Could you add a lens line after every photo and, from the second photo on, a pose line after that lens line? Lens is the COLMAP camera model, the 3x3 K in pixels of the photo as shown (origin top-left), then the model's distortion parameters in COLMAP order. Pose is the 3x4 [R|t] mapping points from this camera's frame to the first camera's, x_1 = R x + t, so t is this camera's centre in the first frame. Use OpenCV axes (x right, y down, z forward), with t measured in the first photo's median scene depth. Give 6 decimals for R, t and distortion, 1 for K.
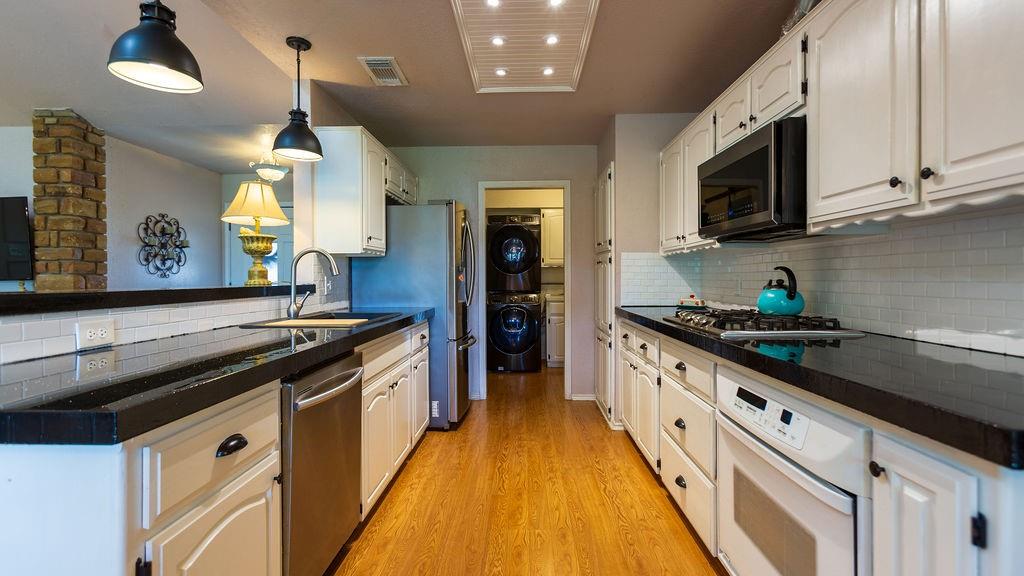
lens RADIAL K [[448.4, 0, 512.0], [0, 448.4, 288.0], [0, 0, 1]] dist [-0.000035, 0.000070]
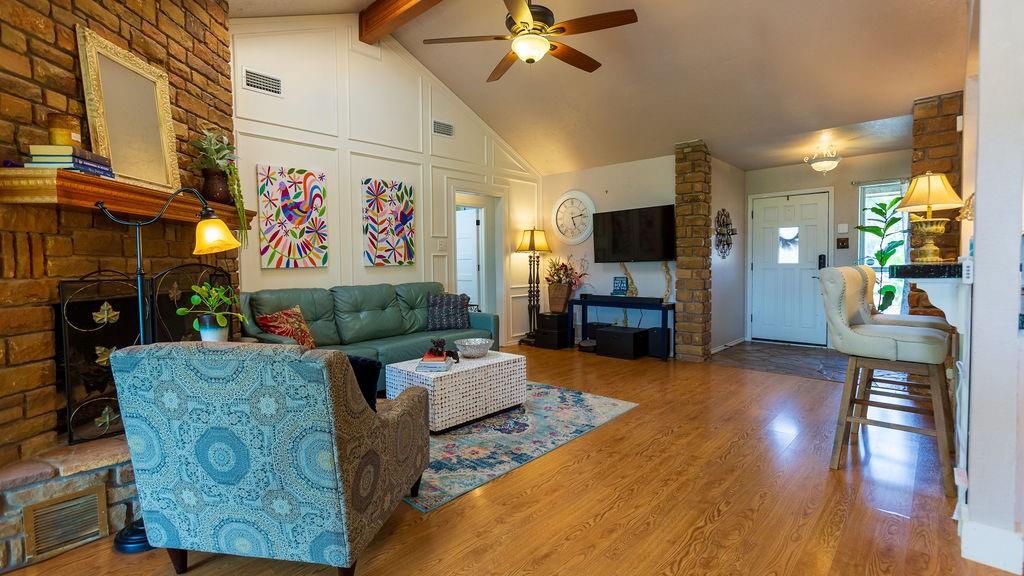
lens RADIAL K [[463.5, 0, 512.0], [0, 463.5, 279.4], [0, 0, 1]] dist [0.003261, 0.001309]
pose [[0.760536, 0.017015, -0.649073, -0.484173], [-0.005697, 0.999793, 0.019534, 0.017446], [0.649271, -0.011159, 0.760476, -0.512009]]
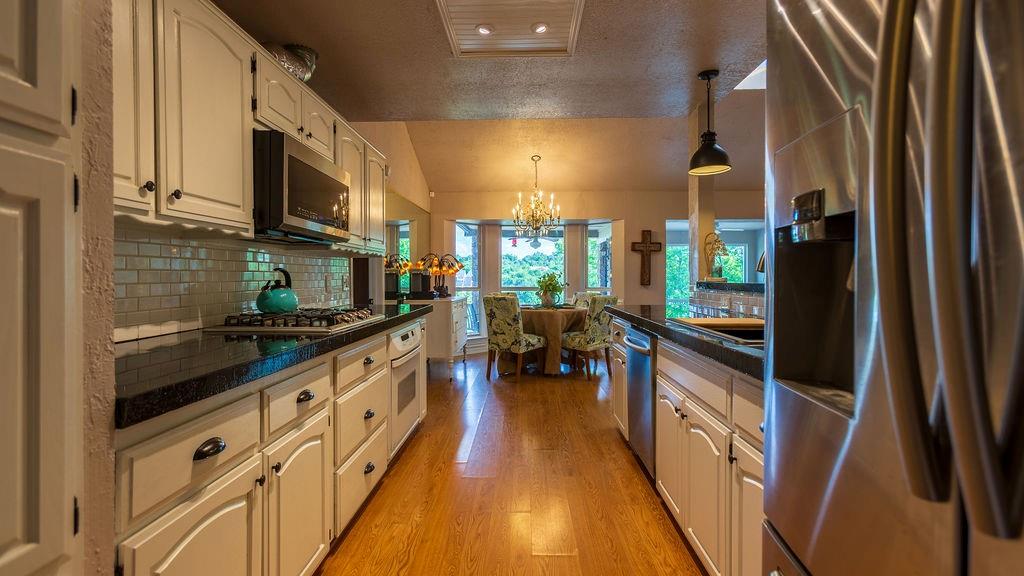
lens RADIAL K [[463.5, 0, 512.0], [0, 463.5, 279.4], [0, 0, 1]] dist [0.003261, 0.001309]
pose [[-0.999980, 0.006085, -0.001705, 0.021083], [0.006035, 0.999591, 0.027959, -0.028780], [0.001875, 0.027949, -0.999608, 1.258538]]
